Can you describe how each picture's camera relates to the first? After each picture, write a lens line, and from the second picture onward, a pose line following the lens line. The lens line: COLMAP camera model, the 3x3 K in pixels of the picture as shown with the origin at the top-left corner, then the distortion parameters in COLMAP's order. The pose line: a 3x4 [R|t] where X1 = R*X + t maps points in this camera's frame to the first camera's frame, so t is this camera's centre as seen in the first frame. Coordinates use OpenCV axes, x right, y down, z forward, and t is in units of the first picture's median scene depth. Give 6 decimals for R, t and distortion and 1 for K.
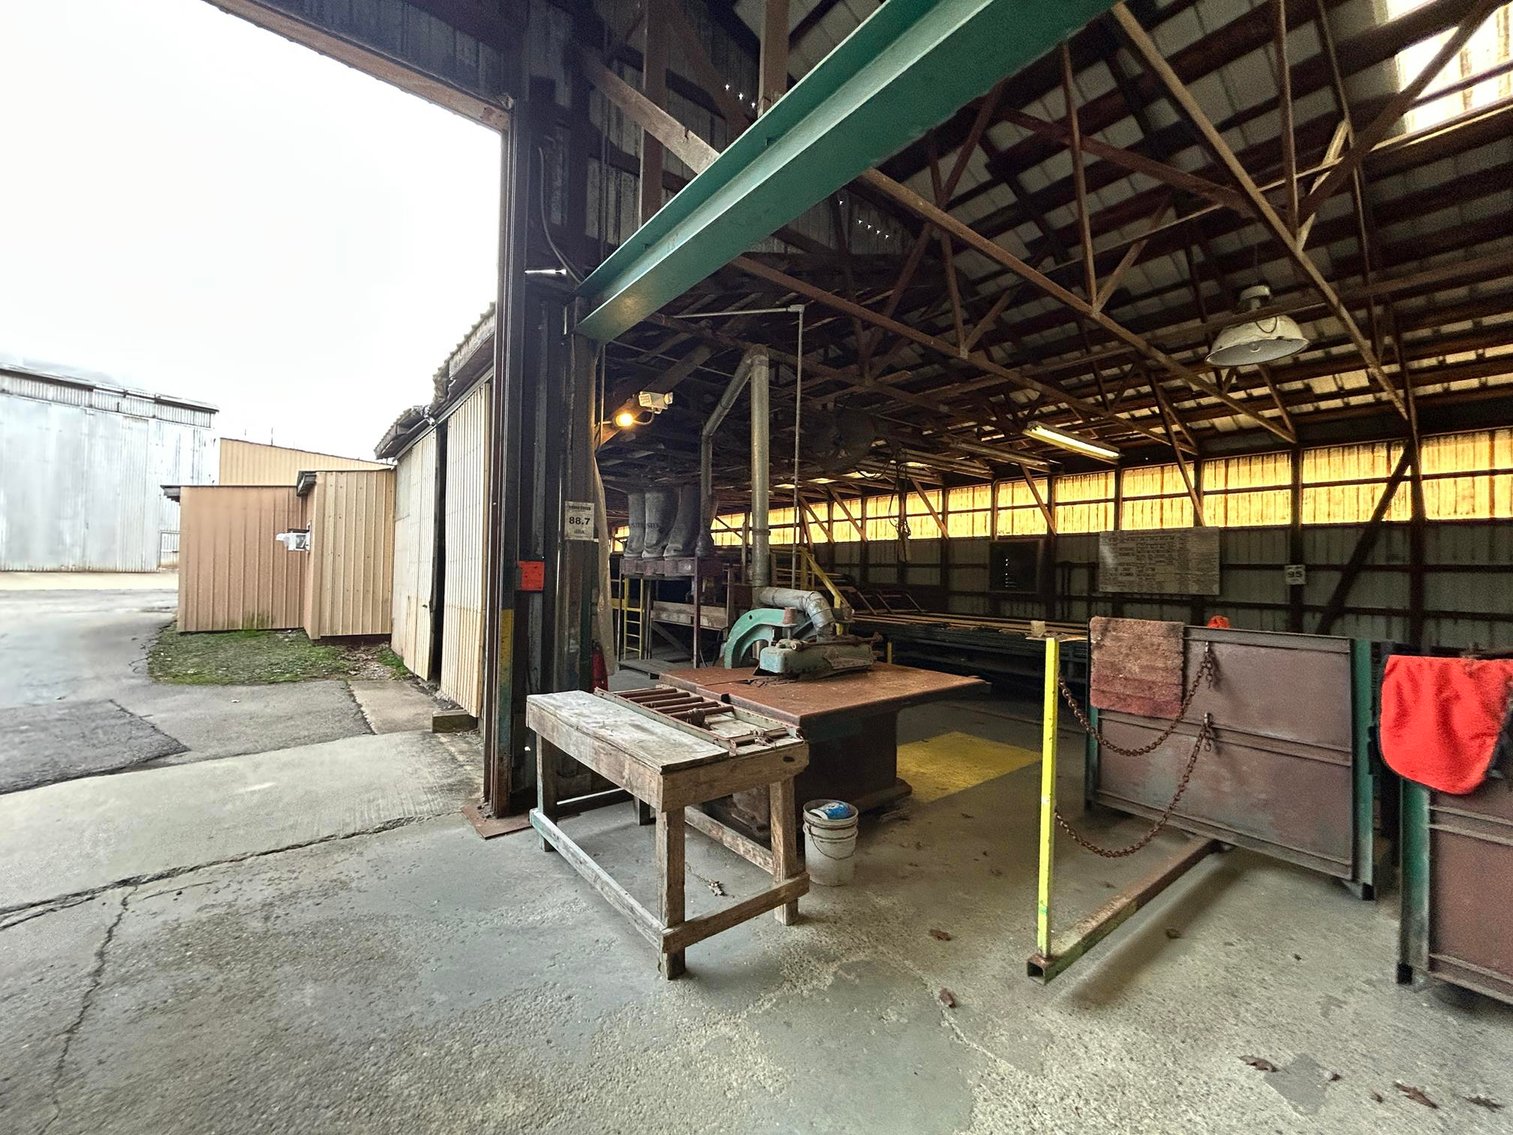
lens RADIAL K [[610.1, 0, 756.5], [0, 610.1, 567.5], [0, 0, 1]] dist [0.001001, 0.000173]
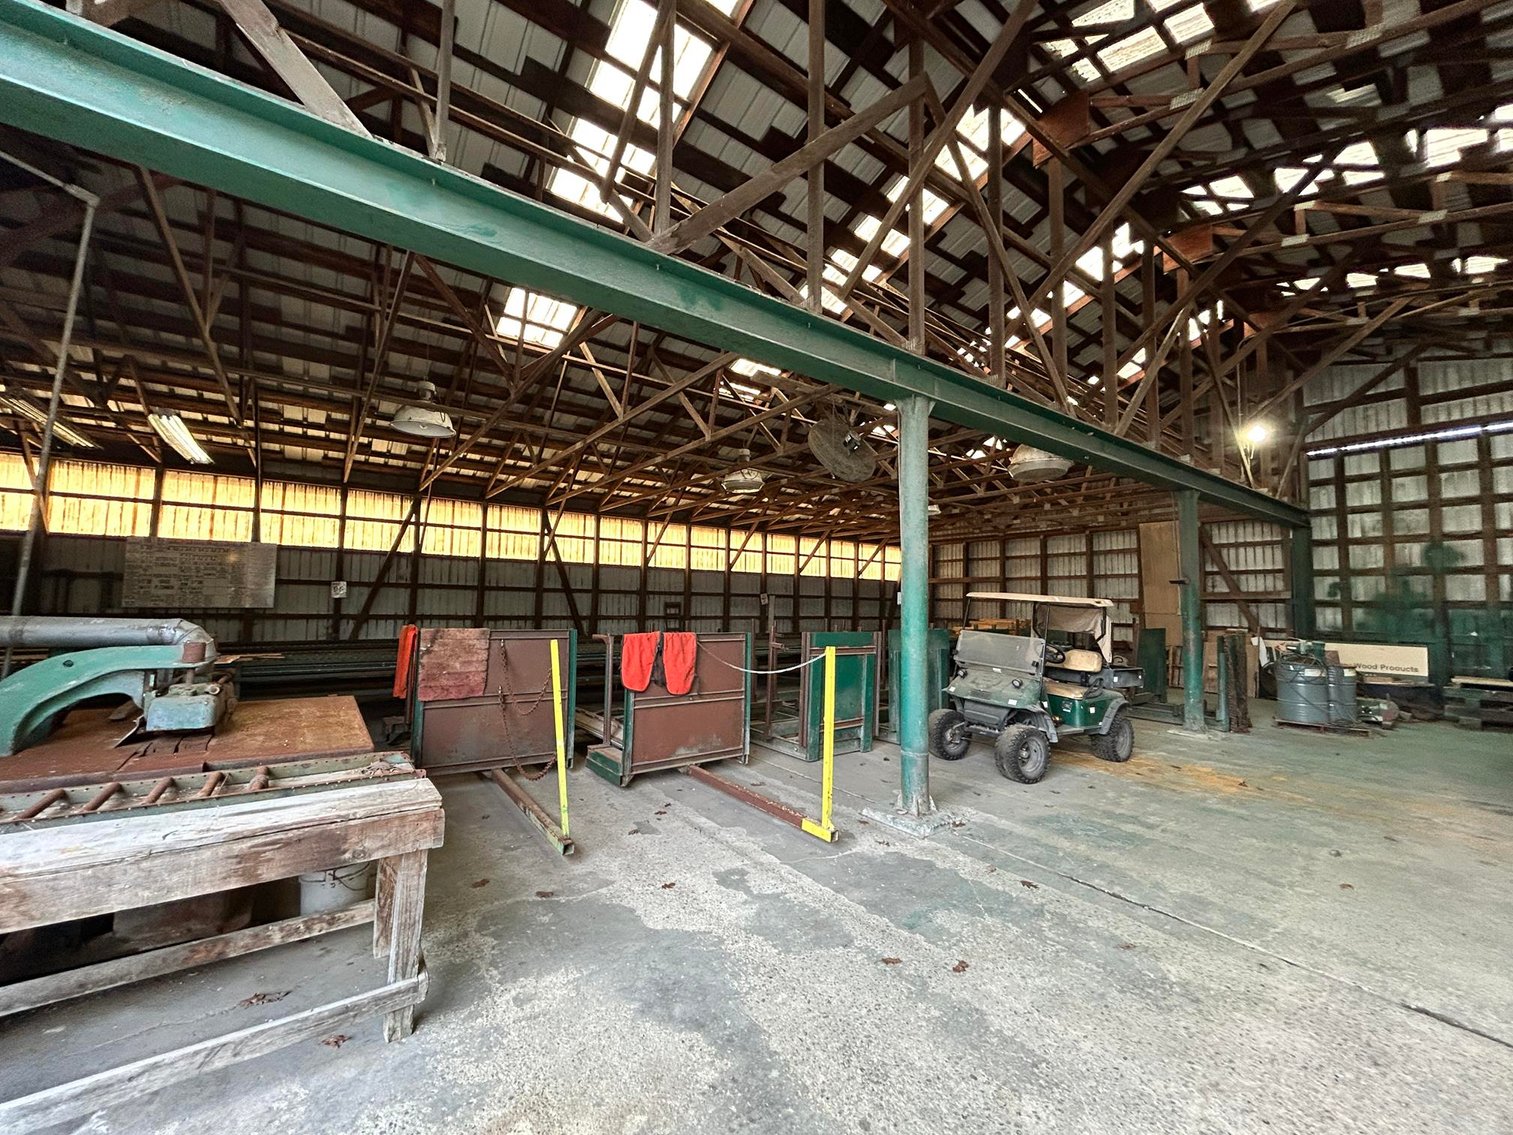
lens RADIAL K [[610.1, 0, 756.5], [0, 610.1, 567.5], [0, 0, 1]] dist [0.001001, 0.000173]
pose [[0.033205, 0.038785, 0.998696, -0.320830], [-0.025220, 0.998961, -0.037957, -0.006965], [-0.999130, -0.023927, 0.034148, 0.131111]]
